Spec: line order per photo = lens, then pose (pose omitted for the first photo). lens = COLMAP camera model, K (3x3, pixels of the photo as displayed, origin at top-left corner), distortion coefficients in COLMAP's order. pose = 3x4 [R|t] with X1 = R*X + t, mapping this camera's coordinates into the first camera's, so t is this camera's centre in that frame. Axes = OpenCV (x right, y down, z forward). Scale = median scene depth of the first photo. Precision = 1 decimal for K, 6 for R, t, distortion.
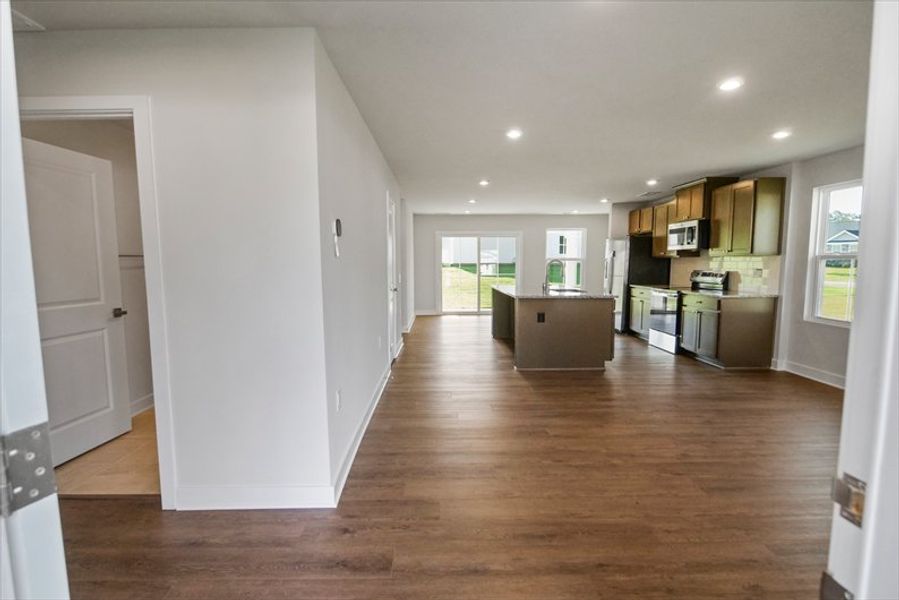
lens RADIAL K [[484.2, 0, 446.5], [0, 484.2, 315.5], [0, 0, 1]] dist [-0.000995, -0.012172]
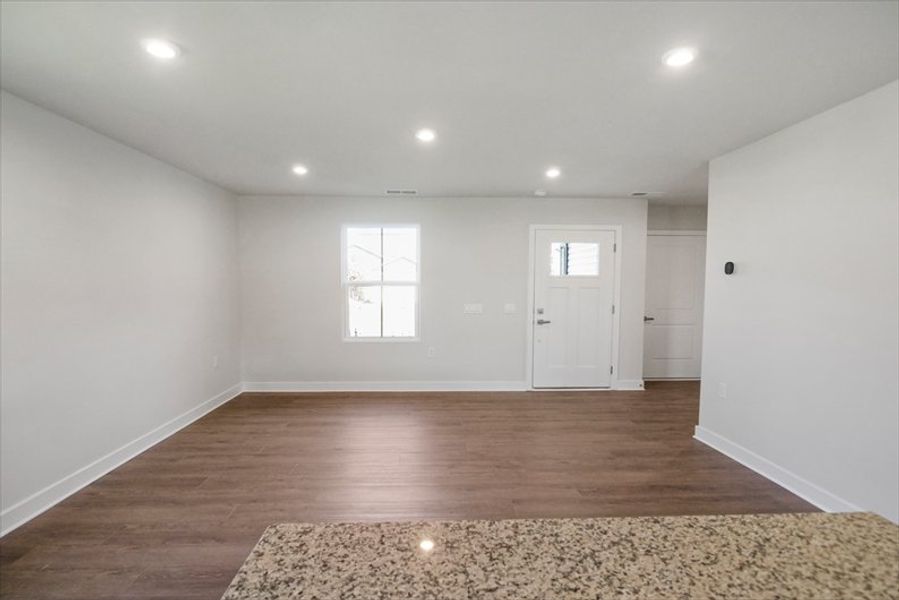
lens RADIAL K [[484.2, 0, 446.5], [0, 484.2, 315.5], [0, 0, 1]] dist [-0.000995, -0.012172]
pose [[-0.999807, 0.001745, -0.019558, 0.293500], [-0.001730, 0.984347, 0.176231, -0.138317], [0.019559, 0.176231, -0.984155, 1.135613]]
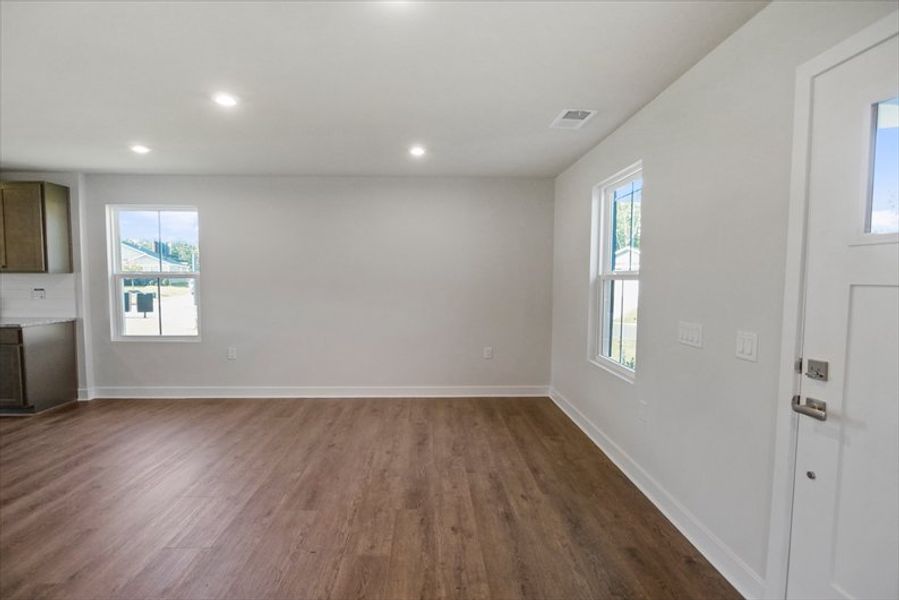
lens RADIAL K [[484.2, 0, 446.5], [0, 484.2, 315.5], [0, 0, 1]] dist [-0.000995, -0.012172]
pose [[-0.017365, -0.071287, 0.997305, -0.215379], [0.103564, 0.991962, 0.072708, -0.039872], [-0.994471, 0.104548, -0.009843, 0.325231]]
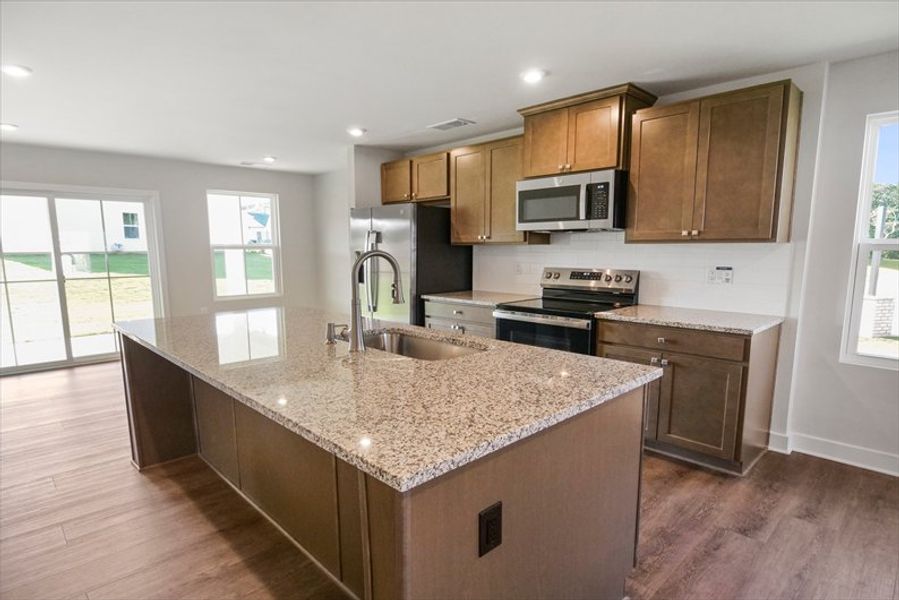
lens RADIAL K [[484.2, 0, 446.5], [0, 484.2, 315.5], [0, 0, 1]] dist [-0.000995, -0.012172]
pose [[0.733396, -0.093645, 0.673320, 0.050172], [0.075499, 0.995559, 0.056226, -0.101954], [-0.675596, 0.009599, 0.737210, 0.858005]]
